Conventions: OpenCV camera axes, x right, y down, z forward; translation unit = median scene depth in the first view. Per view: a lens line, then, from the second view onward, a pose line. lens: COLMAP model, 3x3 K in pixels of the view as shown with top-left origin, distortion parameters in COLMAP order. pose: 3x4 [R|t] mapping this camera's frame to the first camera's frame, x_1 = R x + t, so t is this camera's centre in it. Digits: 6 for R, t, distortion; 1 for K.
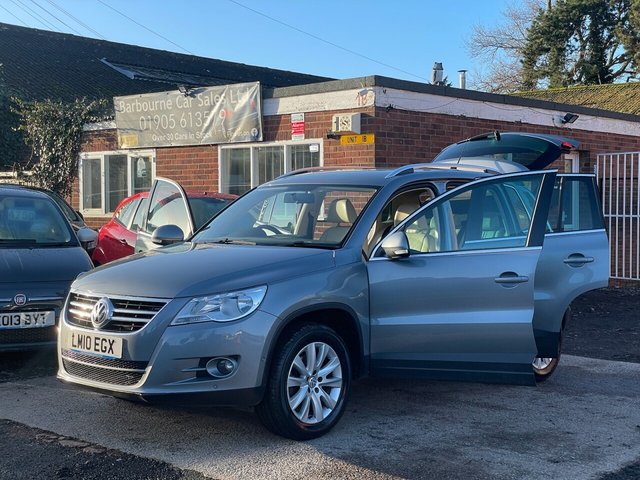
lens RADIAL K [[928.8, 0, 324.9], [0, 928.8, 237.0], [0, 0, 1]] dist [0.113431, -0.145567]
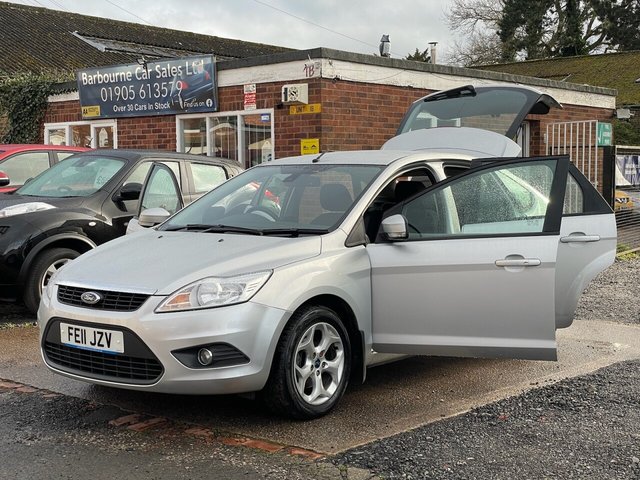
lens RADIAL K [[922.3, 0, 317.7], [0, 922.3, 238.9], [0, 0, 1]] dist [0.102773, -0.029578]
pose [[0.999965, -0.004473, 0.007042, 0.035028], [0.004248, 0.999492, 0.031593, 0.006688], [-0.007179, -0.031562, 0.999476, -0.035908]]
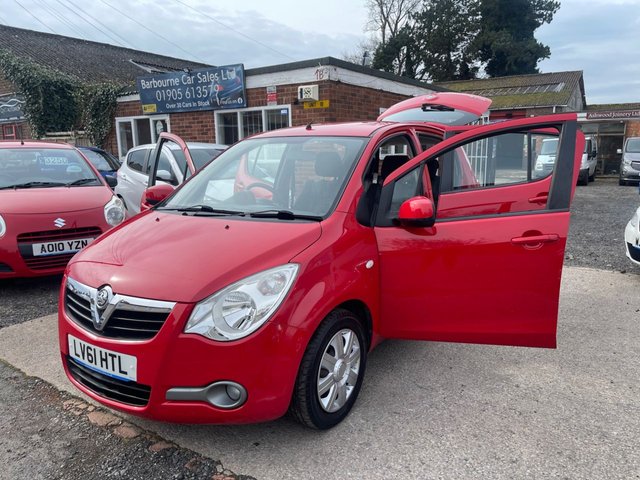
lens RADIAL K [[473.4, 0, 325.6], [0, 473.4, 241.2], [0, 0, 1]] dist [0.028669, -0.008887]
pose [[0.991143, -0.036106, 0.127797, -0.043722], [0.016447, 0.988295, 0.151663, -0.007553], [-0.131777, -0.148218, 0.980136, 0.222300]]
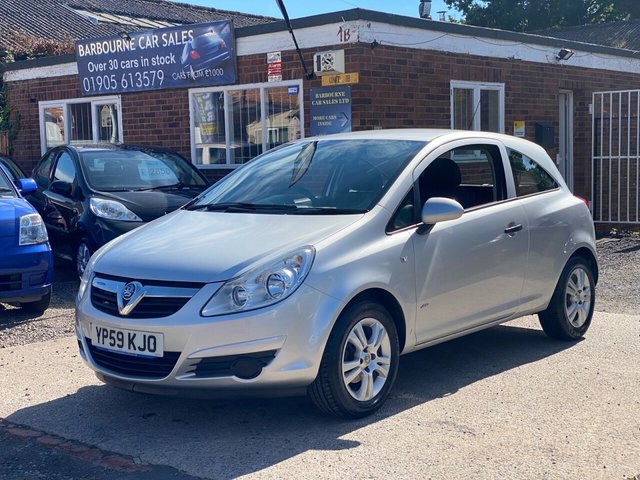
lens RADIAL K [[932.5, 0, 318.0], [0, 932.5, 240.2], [0, 0, 1]] dist [0.105221, -0.106319]
pose [[0.999610, -0.022295, 0.016846, -0.004992], [0.021326, 0.998224, 0.055621, 0.001344], [-0.018056, -0.055240, 0.998310, 0.061249]]
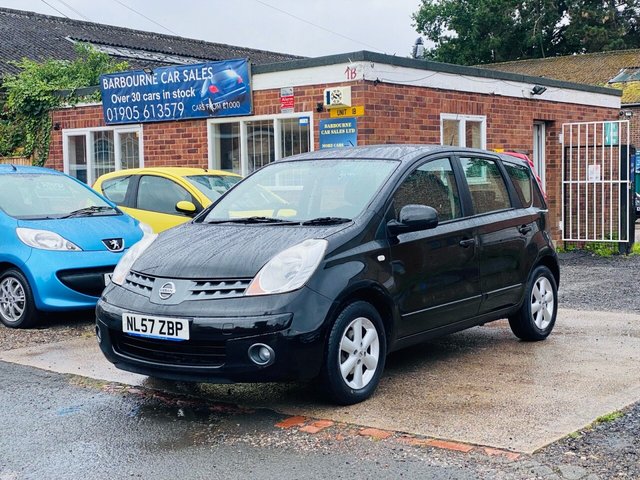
lens RADIAL K [[922.3, 0, 317.7], [0, 922.3, 238.9], [0, 0, 1]] dist [0.102773, -0.029578]
pose [[0.998387, -0.020842, 0.052806, -0.047872], [0.019341, 0.999399, 0.028772, 0.006093], [-0.053374, -0.027704, 0.998190, -0.033955]]
